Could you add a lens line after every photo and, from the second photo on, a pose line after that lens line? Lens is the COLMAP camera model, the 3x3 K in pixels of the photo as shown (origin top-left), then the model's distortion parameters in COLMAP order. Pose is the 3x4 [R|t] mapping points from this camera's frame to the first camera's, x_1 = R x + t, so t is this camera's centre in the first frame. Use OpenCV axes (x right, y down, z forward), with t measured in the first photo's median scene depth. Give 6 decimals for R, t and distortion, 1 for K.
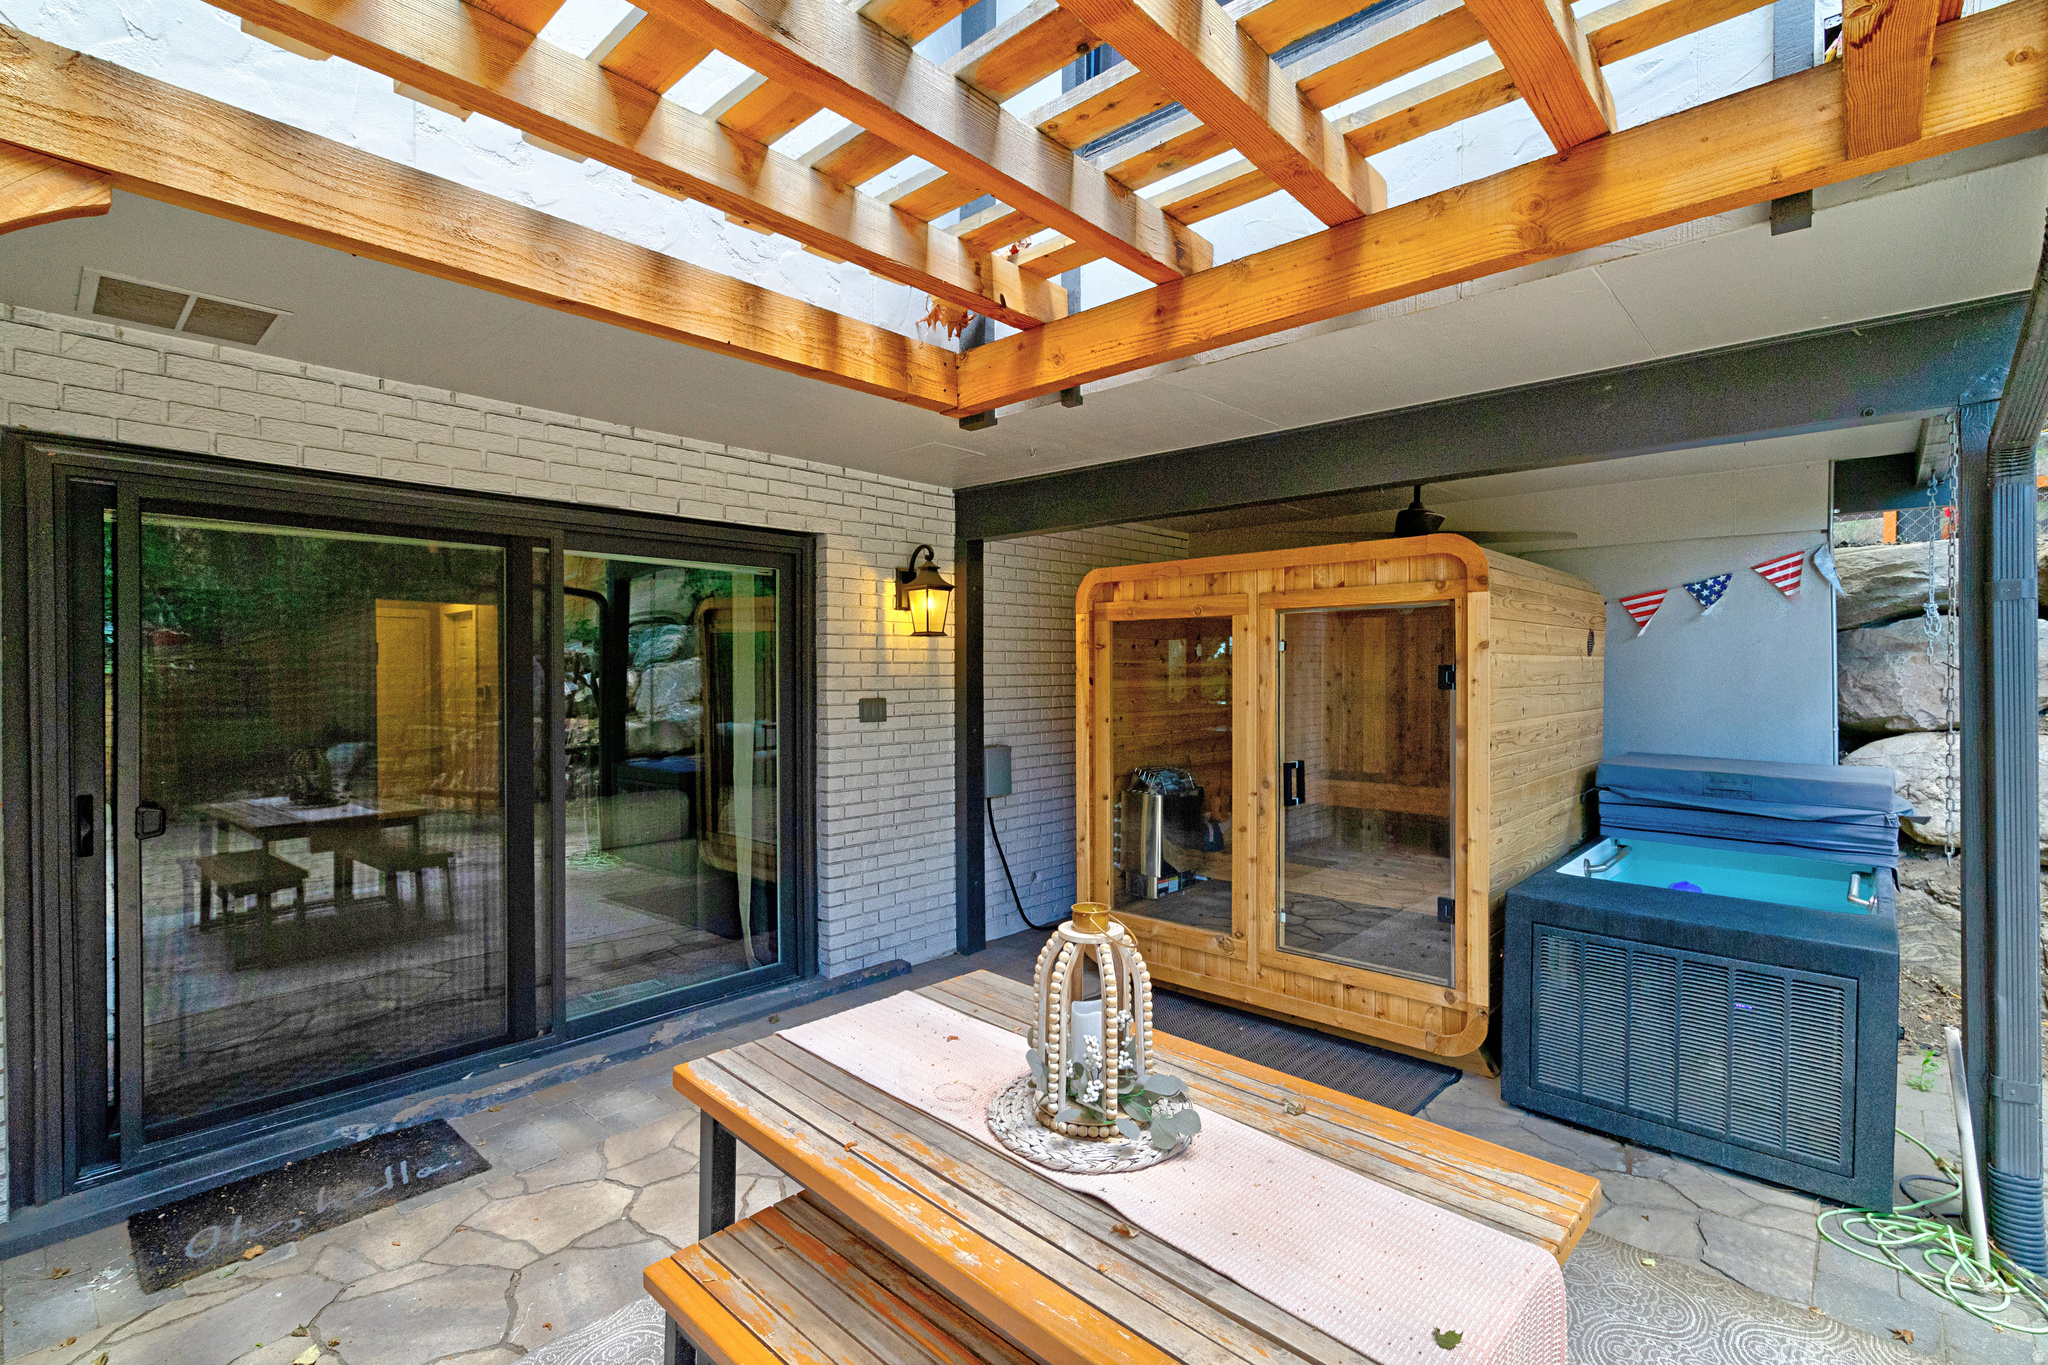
lens RADIAL K [[932.5, 0, 1029.7], [0, 932.5, 684.6], [0, 0, 1]] dist [-0.001704, 0.000889]
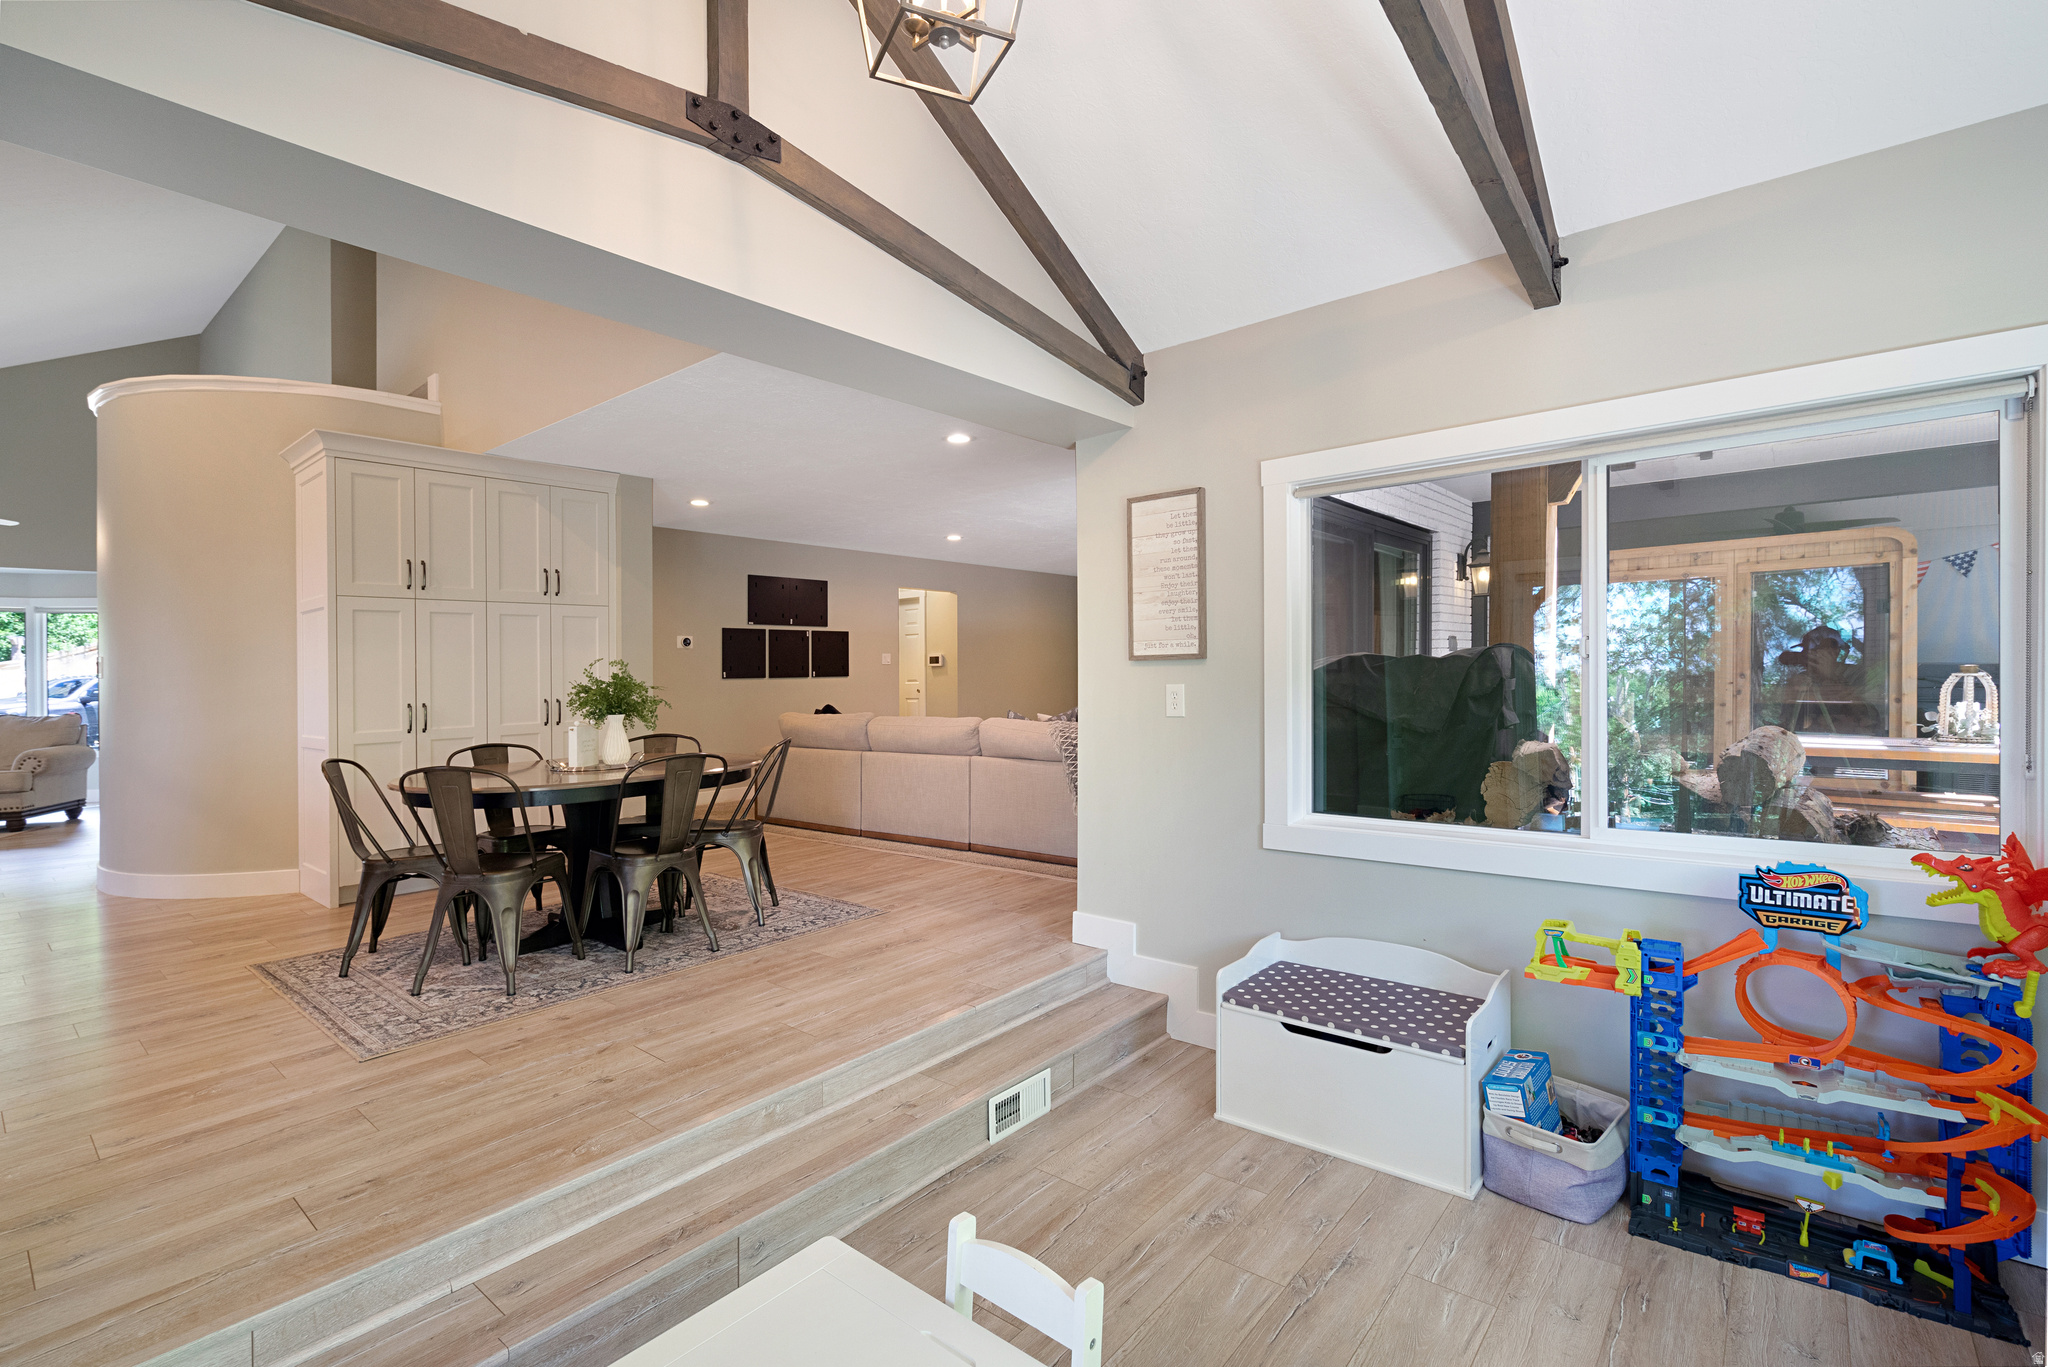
lens RADIAL K [[932.5, 0, 1011.8], [0, 932.5, 699.0], [0, 0, 1]] dist [-0.001704, 0.000889]
pose [[0.999663, -0.015858, 0.020545, -1.087422], [0.015585, 0.999789, 0.013373, 0.103207], [-0.020753, -0.013048, 0.999699, -0.649933]]
